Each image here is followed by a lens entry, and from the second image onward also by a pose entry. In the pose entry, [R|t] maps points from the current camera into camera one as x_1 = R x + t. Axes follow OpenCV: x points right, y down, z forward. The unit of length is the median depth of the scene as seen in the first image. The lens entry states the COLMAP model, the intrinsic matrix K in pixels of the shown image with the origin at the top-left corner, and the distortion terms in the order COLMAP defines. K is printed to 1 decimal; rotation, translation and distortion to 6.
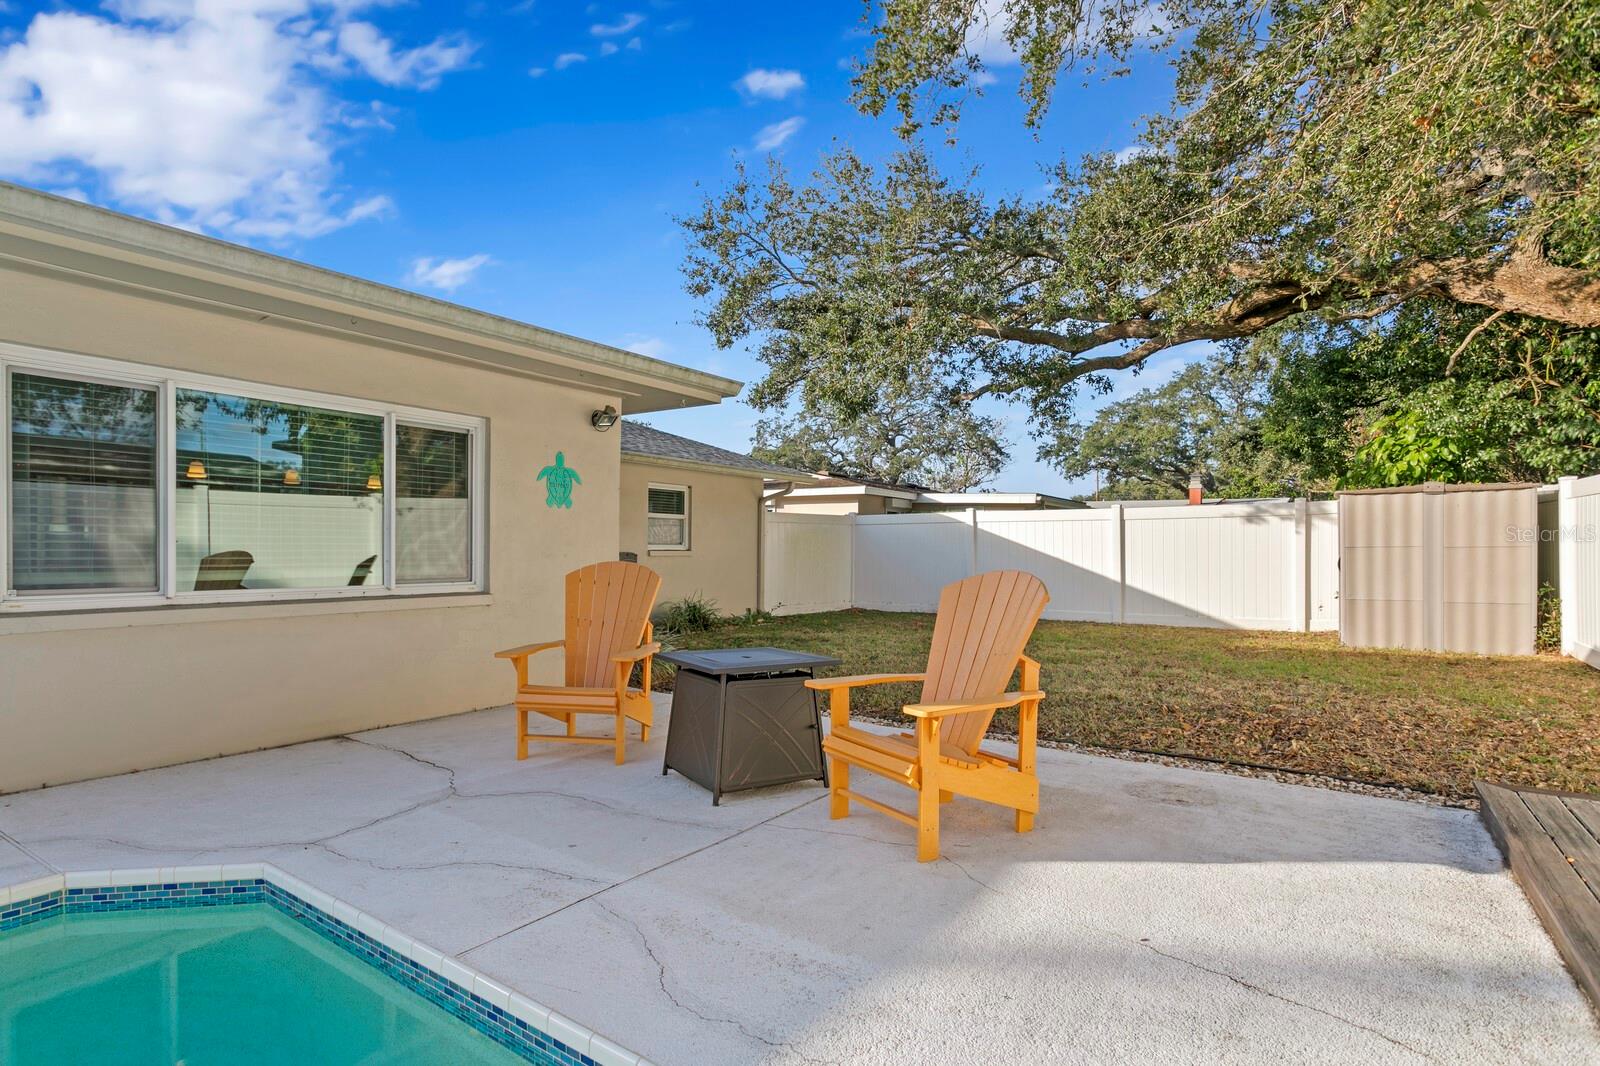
lens RADIAL K [[814.0, 0, 802.8], [0, 814.0, 541.1], [0, 0, 1]] dist [-0.001126, -0.000067]
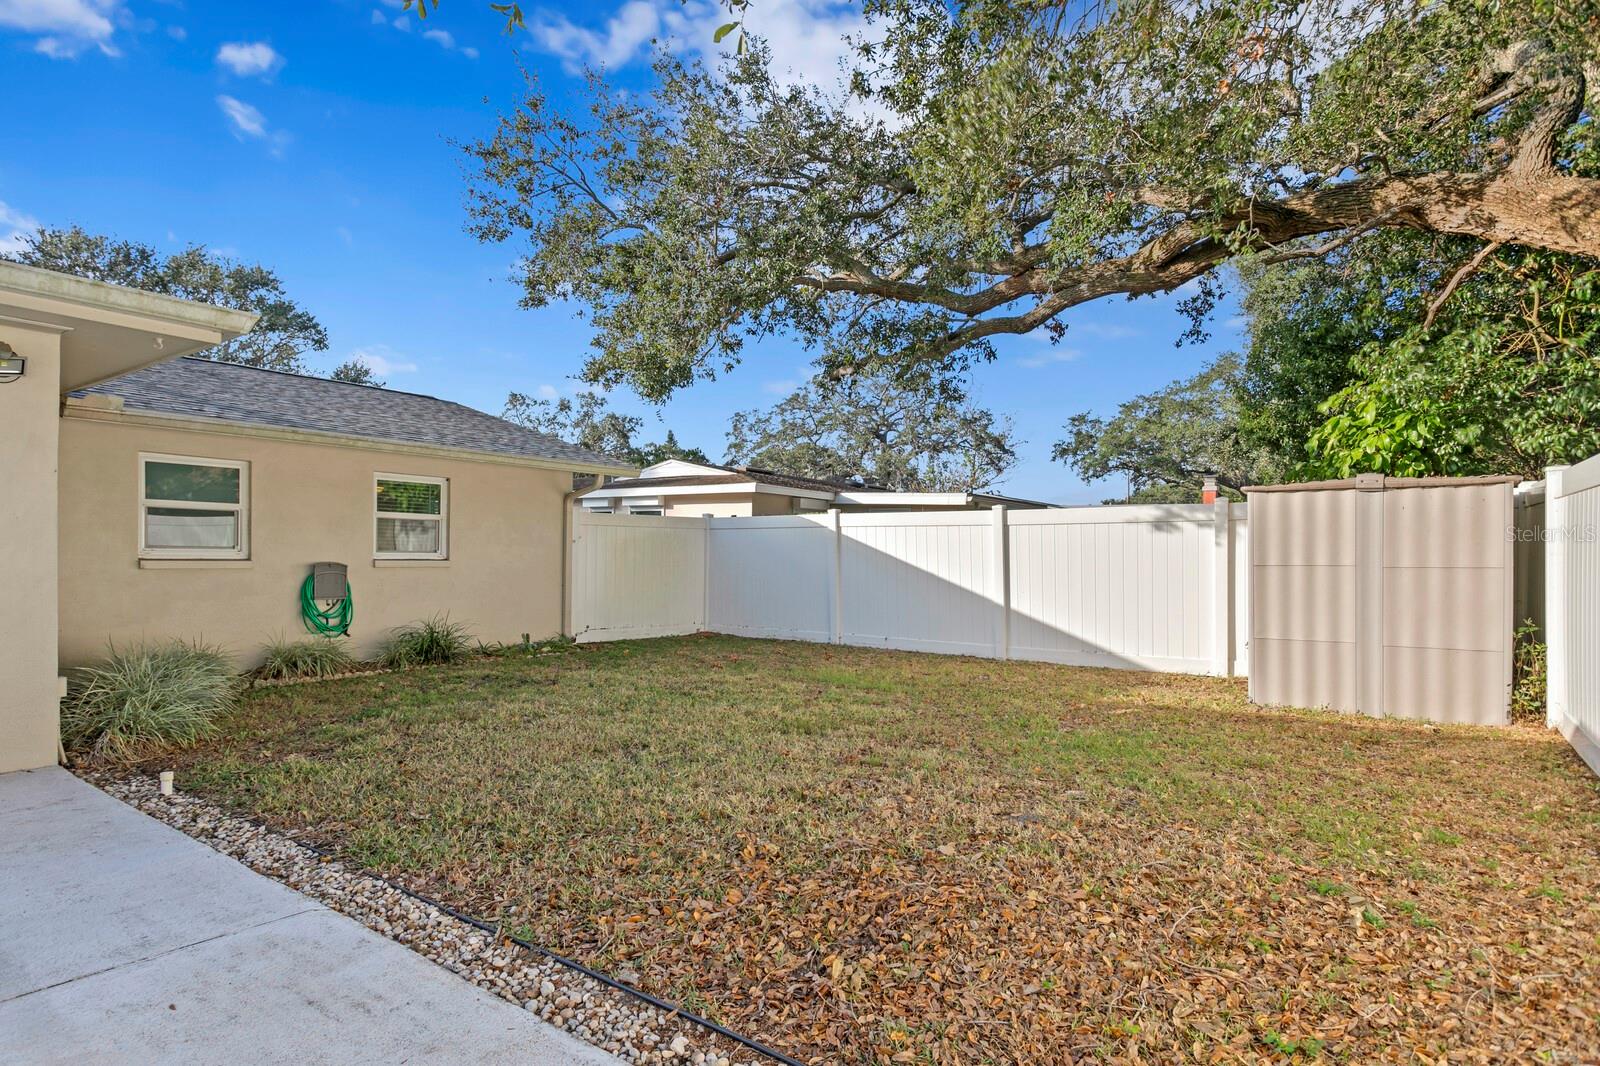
lens RADIAL K [[867.4, 0, 797.6], [0, 867.4, 549.1], [0, 0, 1]] dist [0.000128, 0.000139]
pose [[0.999489, 0.008118, -0.030925, 0.244698], [-0.008020, 0.999962, 0.003284, -0.005142], [0.030951, -0.003034, 0.999516, 0.189627]]
